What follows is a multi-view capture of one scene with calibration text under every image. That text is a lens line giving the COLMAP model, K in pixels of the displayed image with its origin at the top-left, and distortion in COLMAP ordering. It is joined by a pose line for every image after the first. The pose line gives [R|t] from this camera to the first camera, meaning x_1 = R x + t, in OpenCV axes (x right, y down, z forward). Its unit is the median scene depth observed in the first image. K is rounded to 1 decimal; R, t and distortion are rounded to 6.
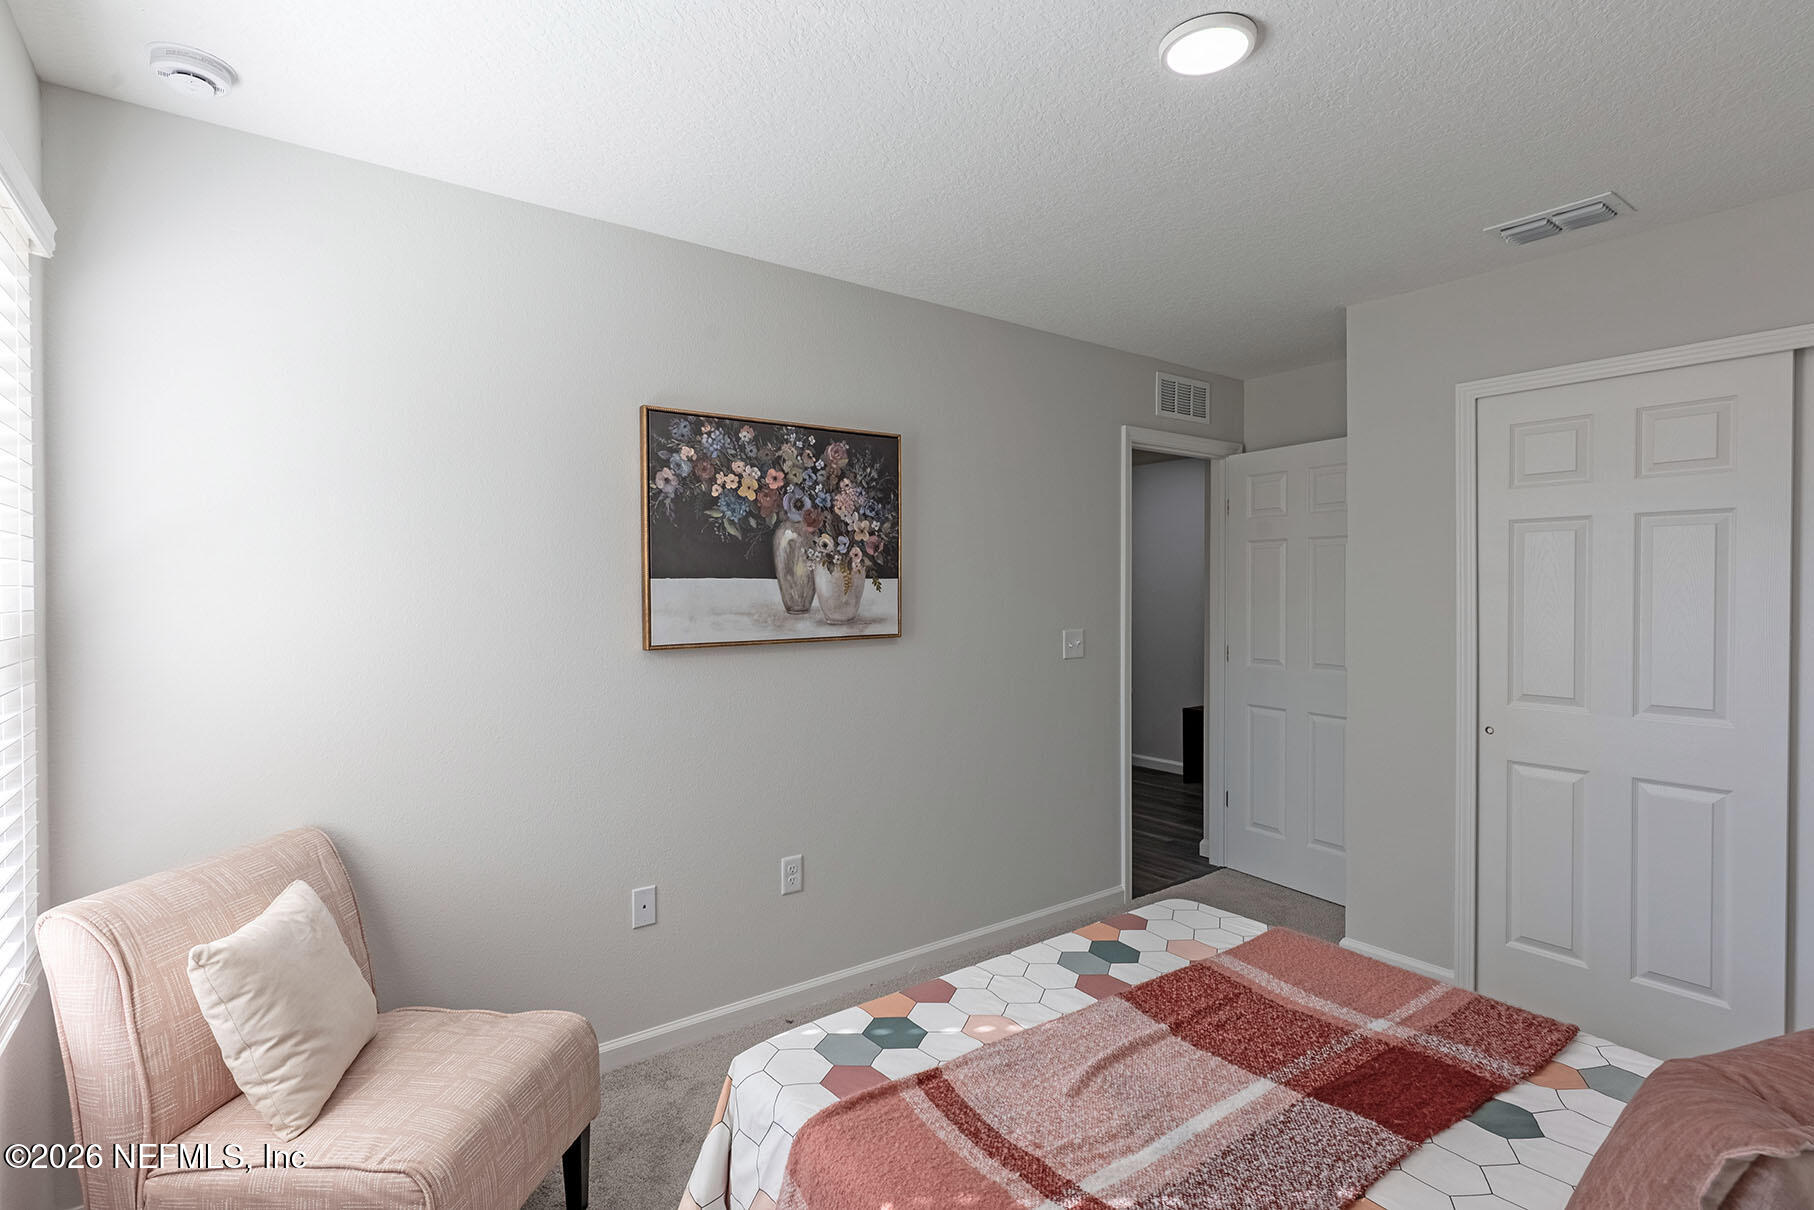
lens RADIAL K [[881.5, 0, 907.0], [0, 881.5, 605.0], [0, 0, 1]] dist [-0.001845, -0.000007]
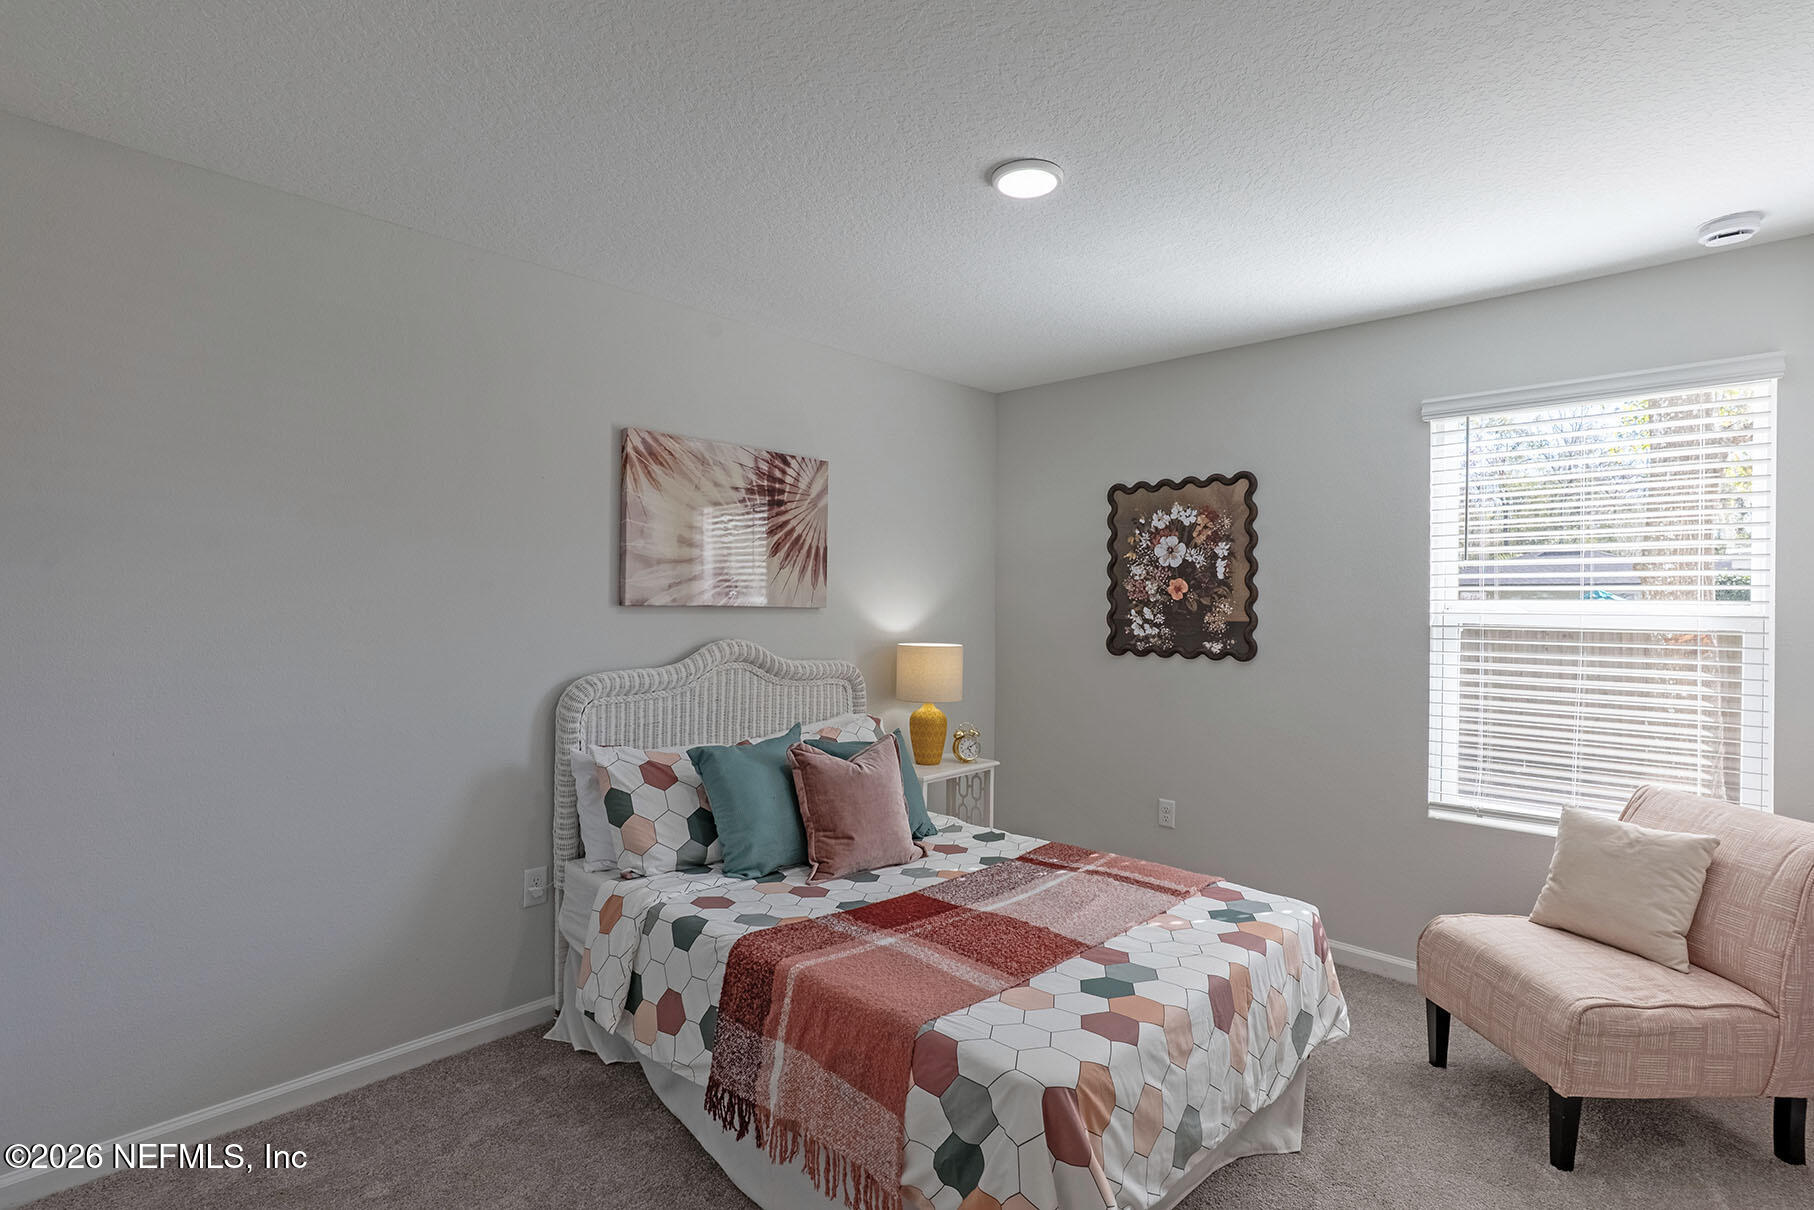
lens RADIAL K [[883.3, 0, 897.4], [0, 883.3, 598.8], [0, 0, 1]] dist [0.001770, 0.000804]
pose [[-0.987627, -0.006368, -0.156693, 0.438831], [-0.009058, 0.999824, 0.016459, -0.022947], [0.156560, 0.017675, -0.987510, 1.366914]]
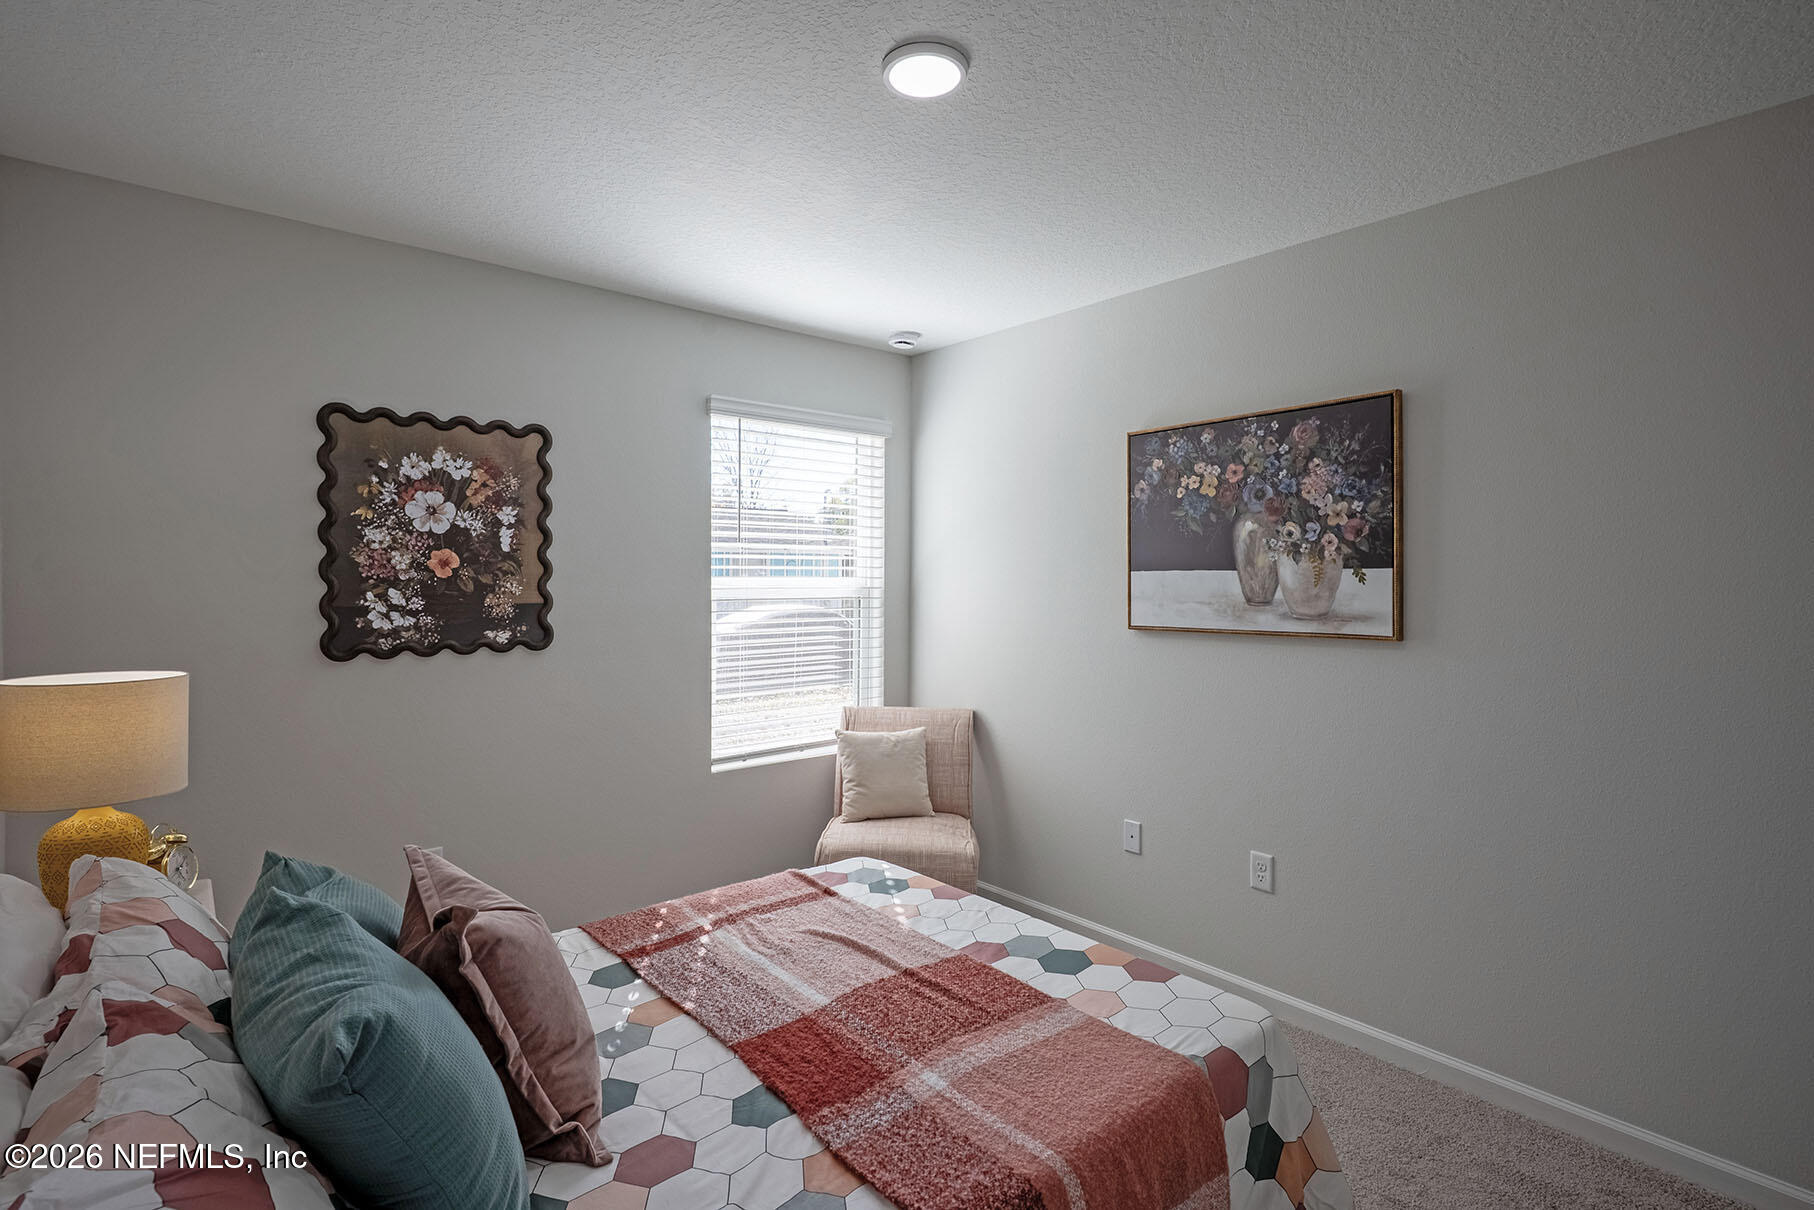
lens RADIAL K [[883.3, 0, 897.4], [0, 883.3, 598.8], [0, 0, 1]] dist [0.001770, 0.000804]
pose [[0.054323, 0.024531, -0.998222, 0.849616], [-0.020057, 0.999523, 0.023472, -0.012861], [0.998322, 0.018746, 0.054789, 0.550658]]
